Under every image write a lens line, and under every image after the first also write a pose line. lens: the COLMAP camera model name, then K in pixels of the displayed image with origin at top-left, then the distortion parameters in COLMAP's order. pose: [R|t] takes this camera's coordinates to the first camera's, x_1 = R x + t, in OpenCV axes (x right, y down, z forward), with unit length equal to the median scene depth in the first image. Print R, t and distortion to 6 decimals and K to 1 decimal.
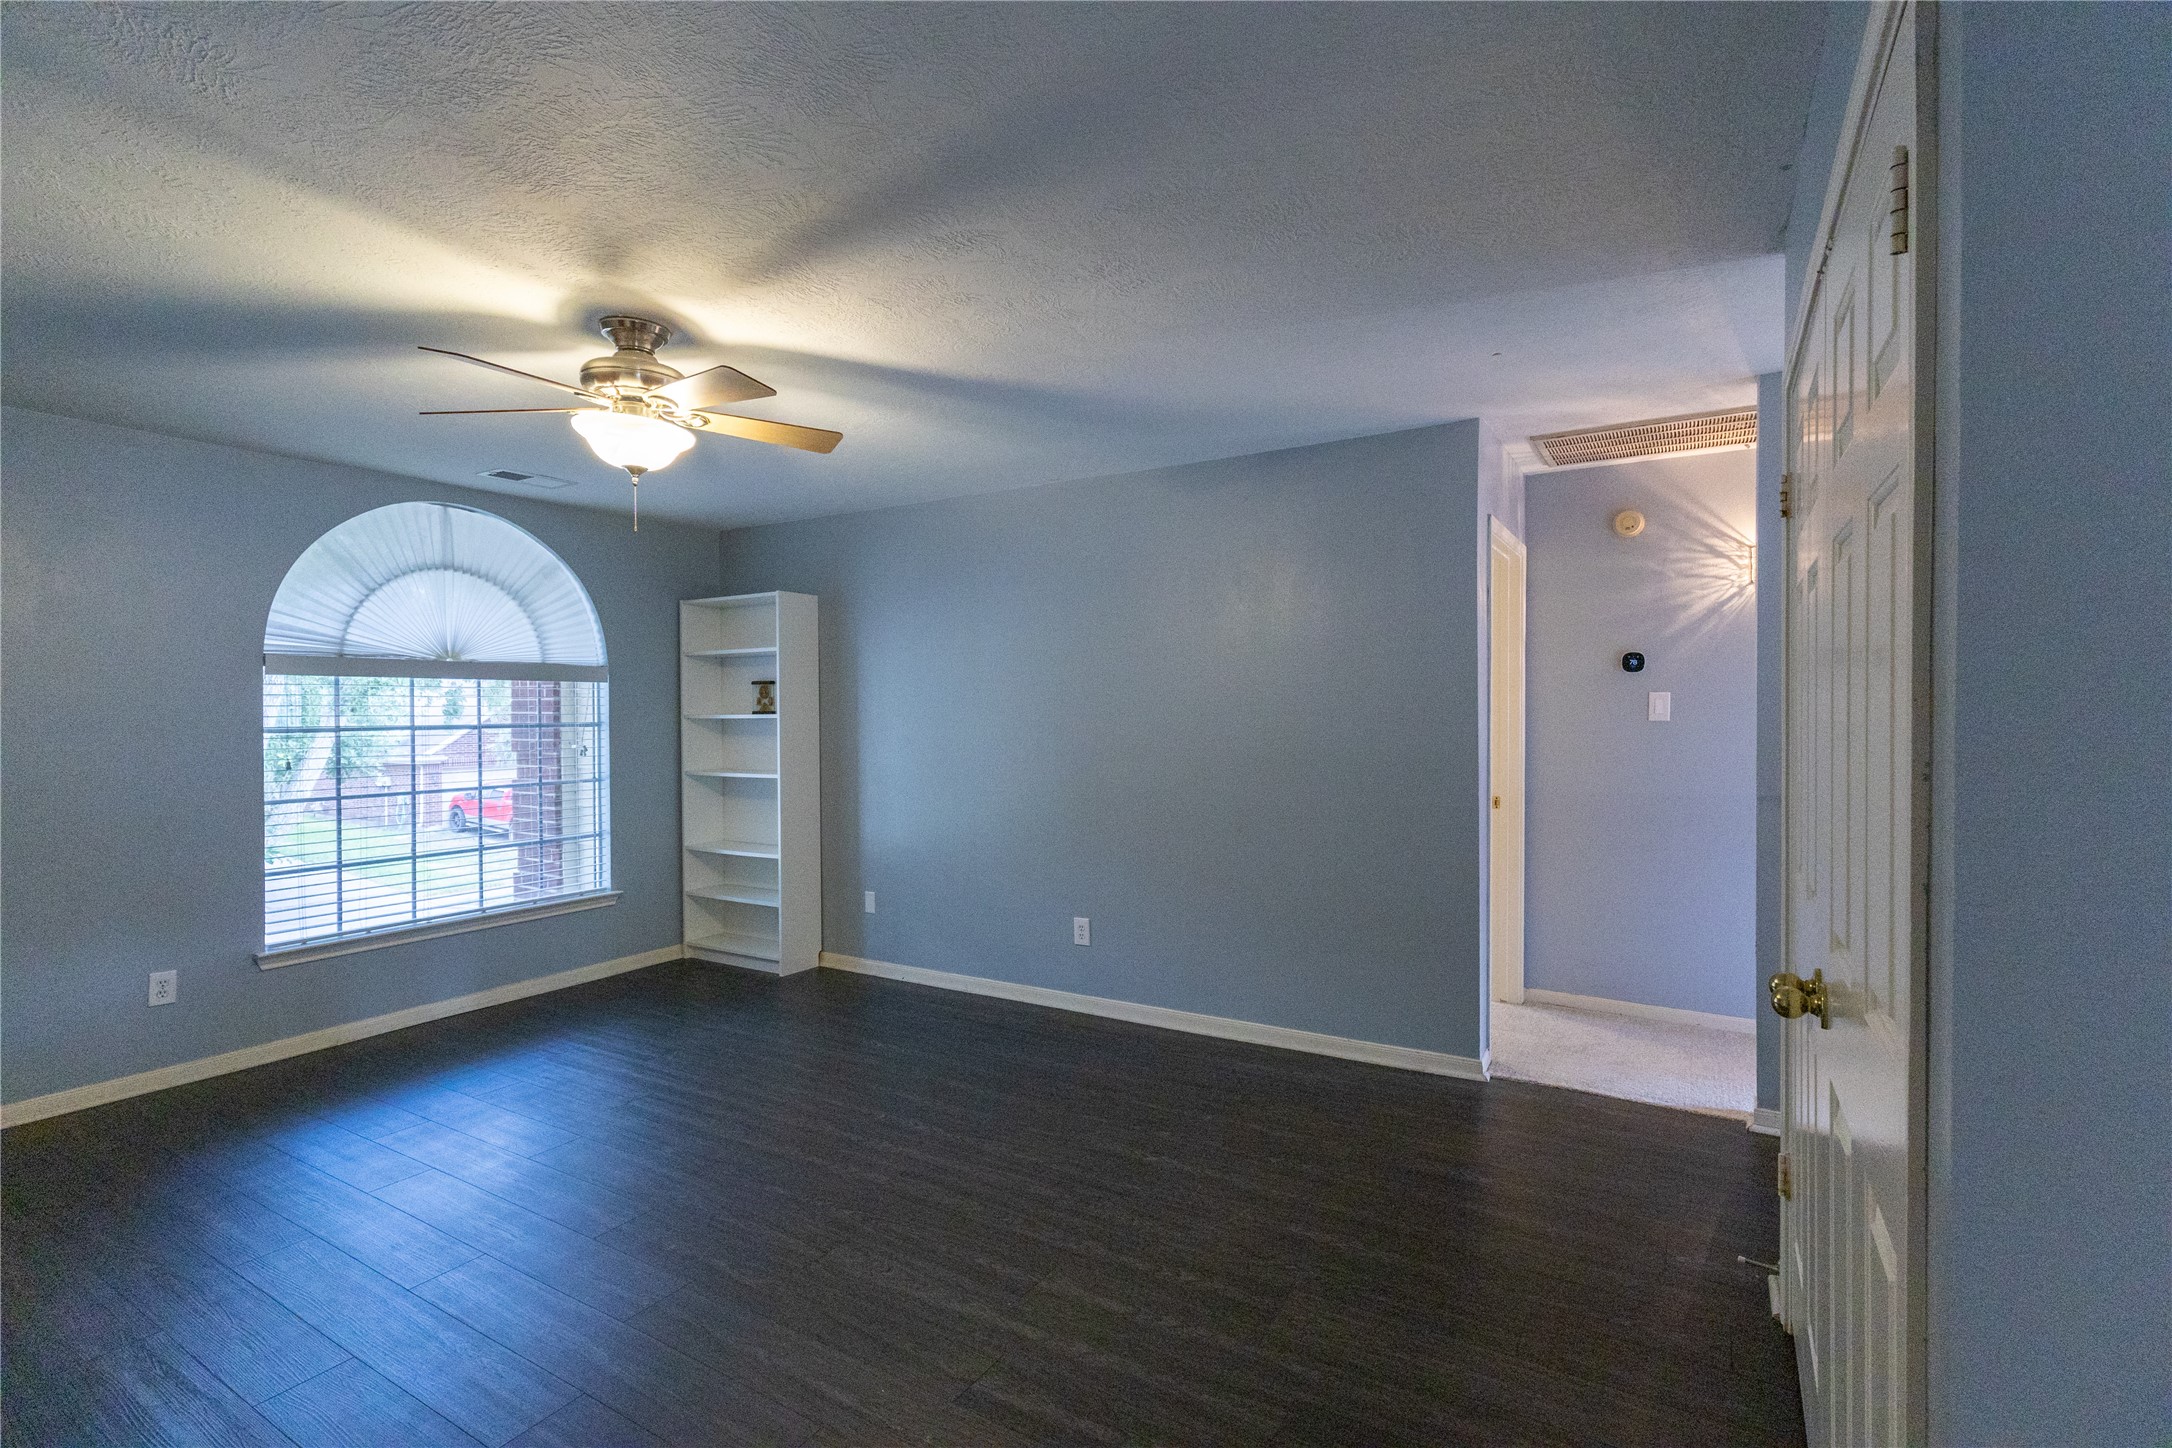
lens RADIAL K [[996.7, 0, 1088.5], [0, 996.7, 714.8], [0, 0, 1]] dist [0.003231, -0.001937]
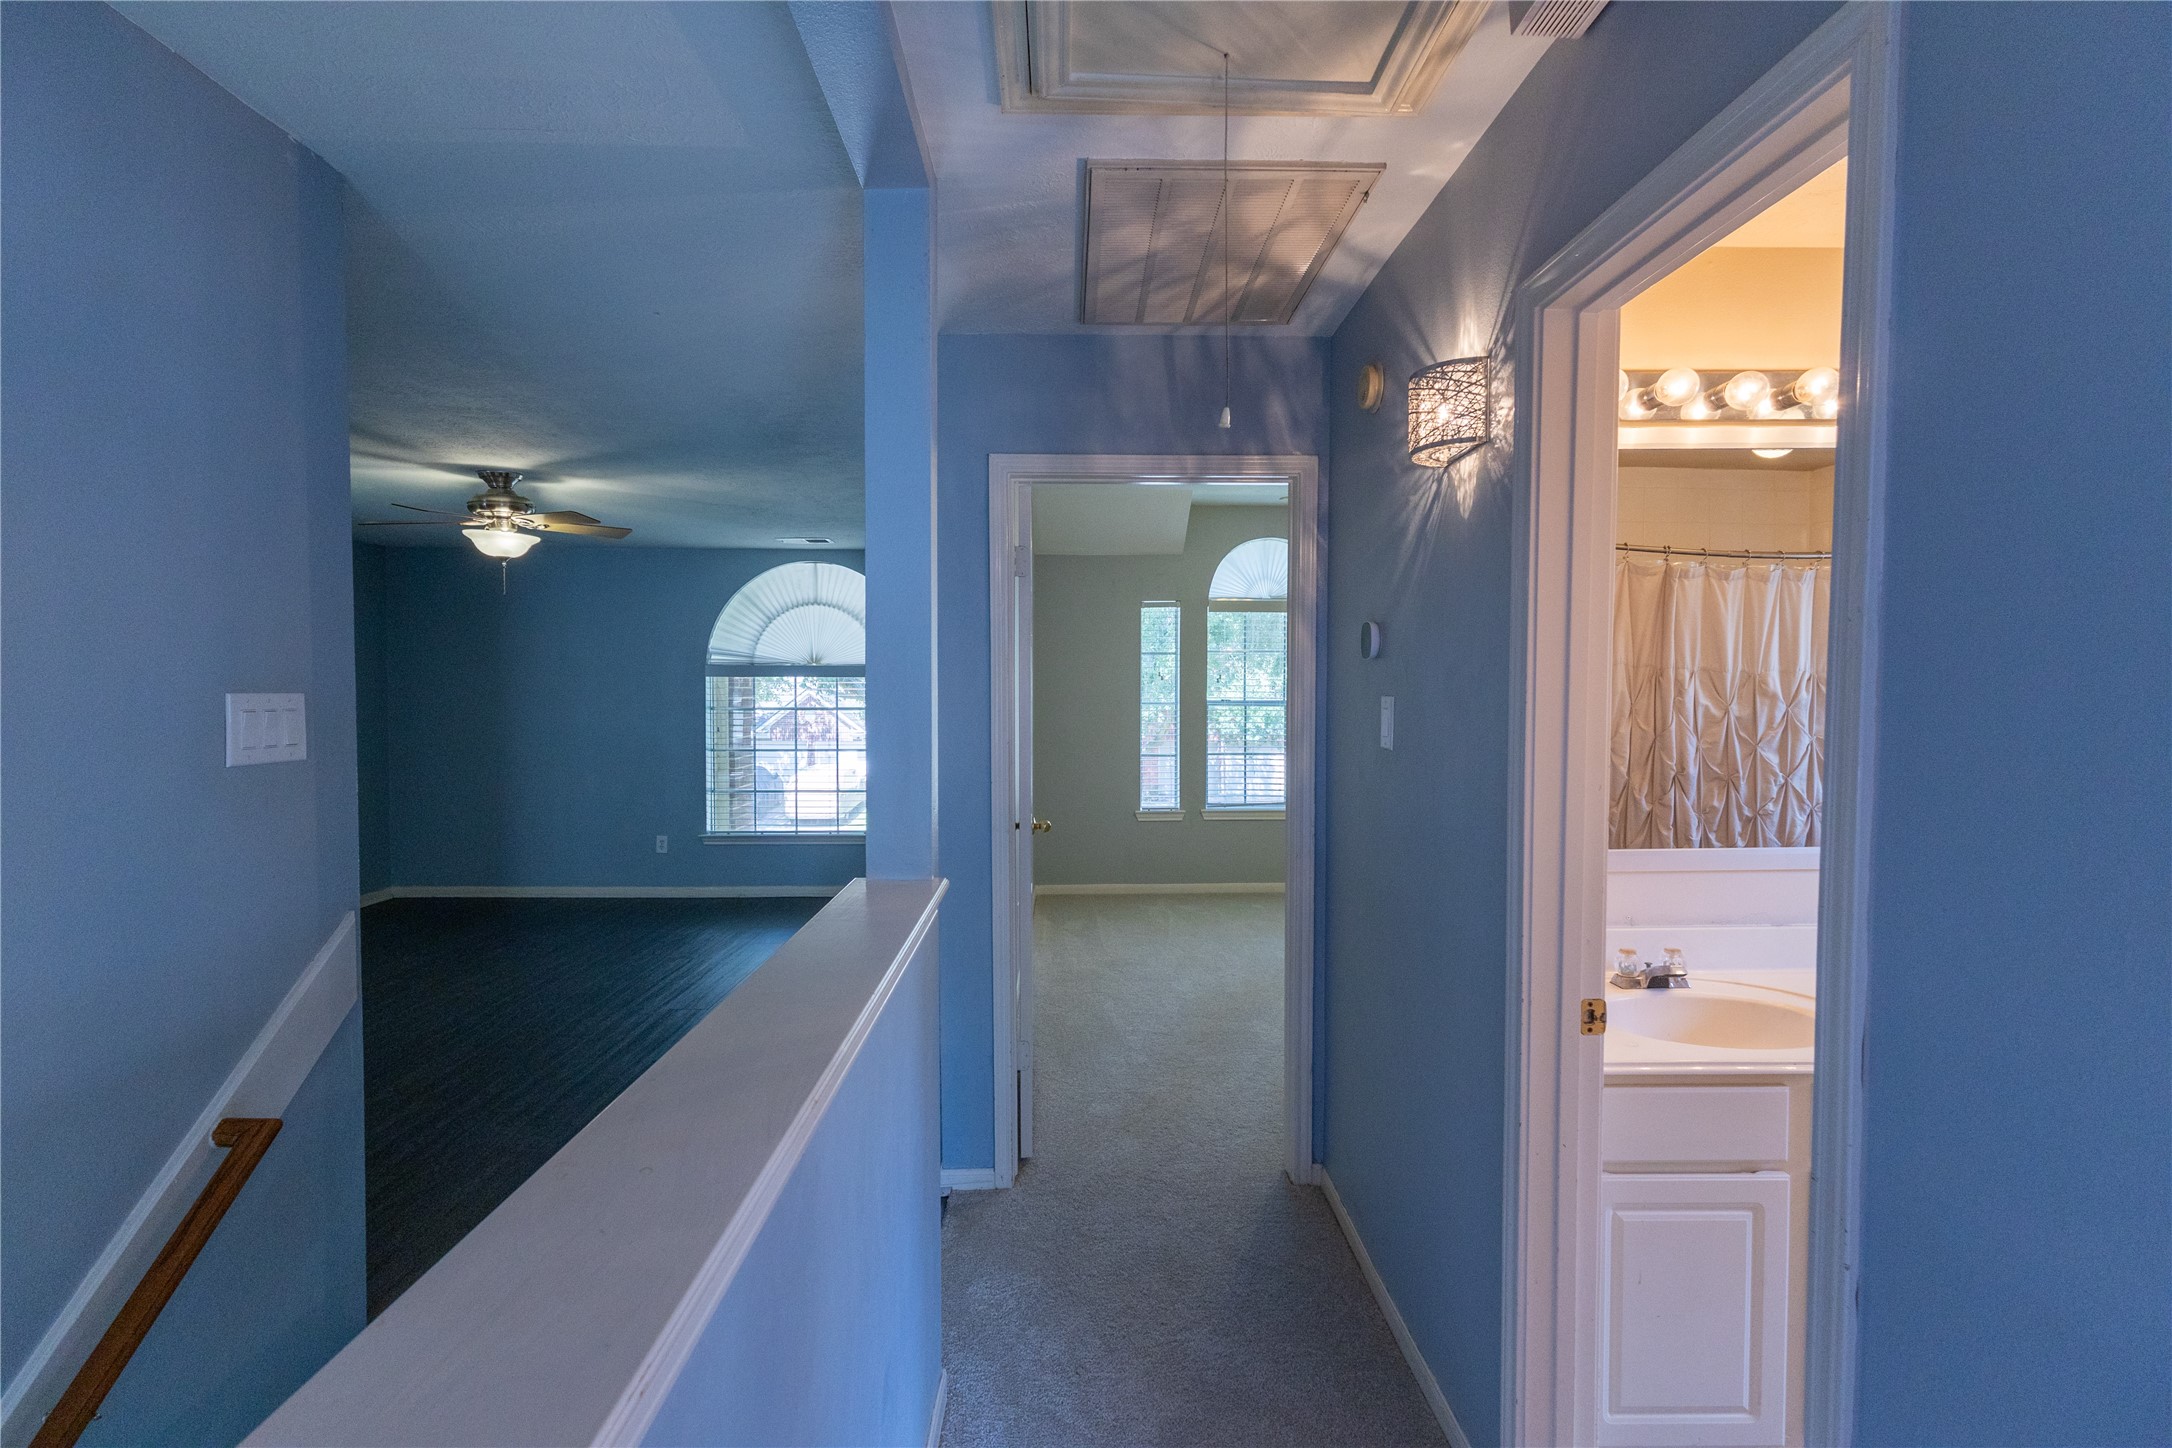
lens RADIAL K [[996.7, 0, 1084.5], [0, 996.7, 718.2], [0, 0, 1]] dist [0.003231, -0.001937]
pose [[0.538833, 0.027734, -0.841956, 0.898791], [-0.008029, 0.999582, 0.027787, -0.019845], [0.842374, -0.008212, 0.538830, 0.559324]]
